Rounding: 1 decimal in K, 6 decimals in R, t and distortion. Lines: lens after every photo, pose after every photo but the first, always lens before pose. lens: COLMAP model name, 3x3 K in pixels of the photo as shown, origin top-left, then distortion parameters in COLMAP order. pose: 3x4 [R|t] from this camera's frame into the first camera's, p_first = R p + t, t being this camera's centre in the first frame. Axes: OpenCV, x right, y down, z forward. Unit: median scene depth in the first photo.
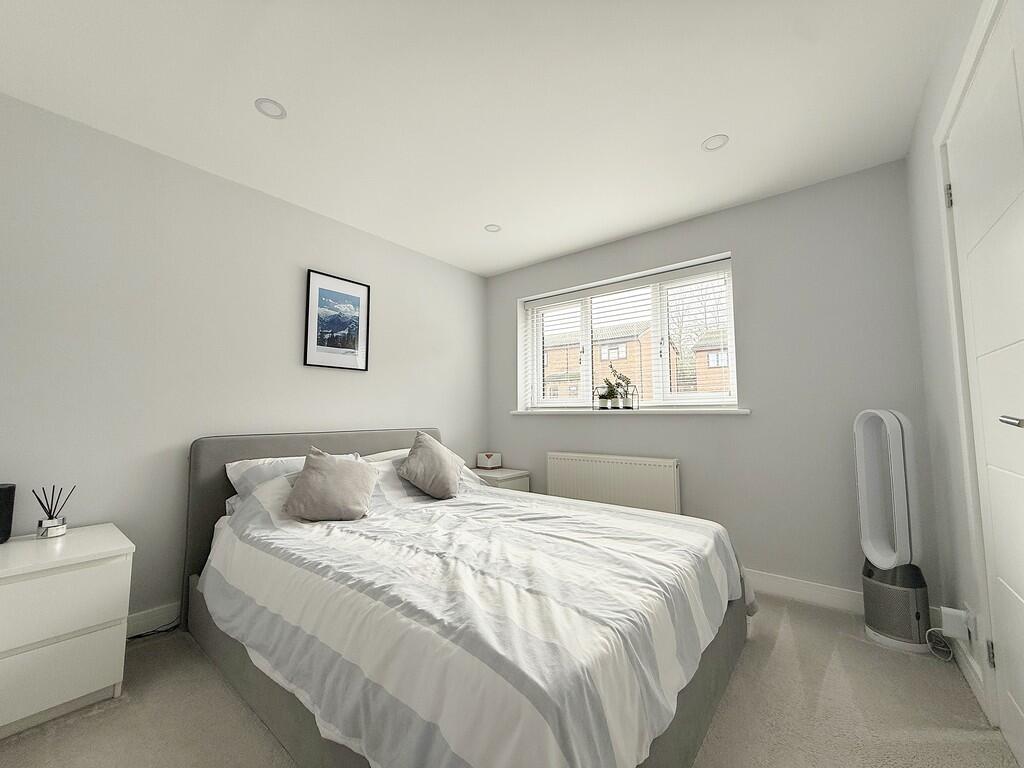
lens RADIAL K [[407.6, 0, 512.0], [0, 407.6, 384.0], [0, 0, 1]] dist [-0.000069, -0.000288]
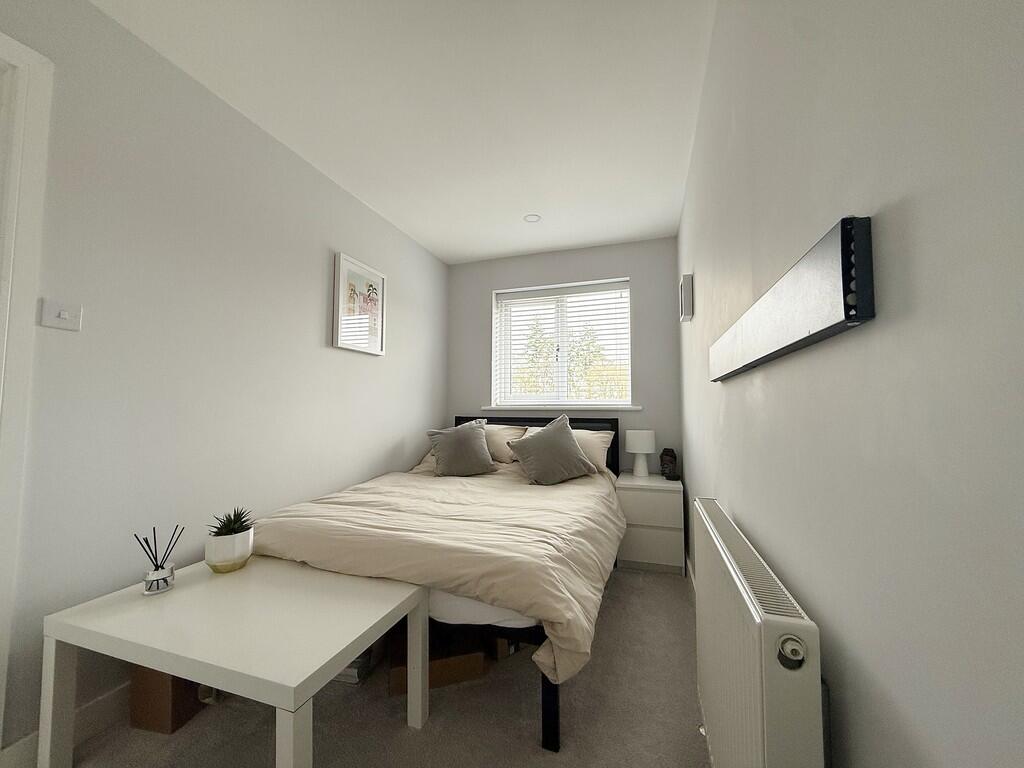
lens RADIAL K [[407.6, 0, 512.0], [0, 407.6, 384.0], [0, 0, 1]] dist [-0.000069, -0.000288]
pose [[0.938593, 0.022812, 0.344271, -0.276416], [-0.025725, 0.999661, 0.003896, 0.008298], [-0.344065, -0.012513, 0.938862, 0.077903]]
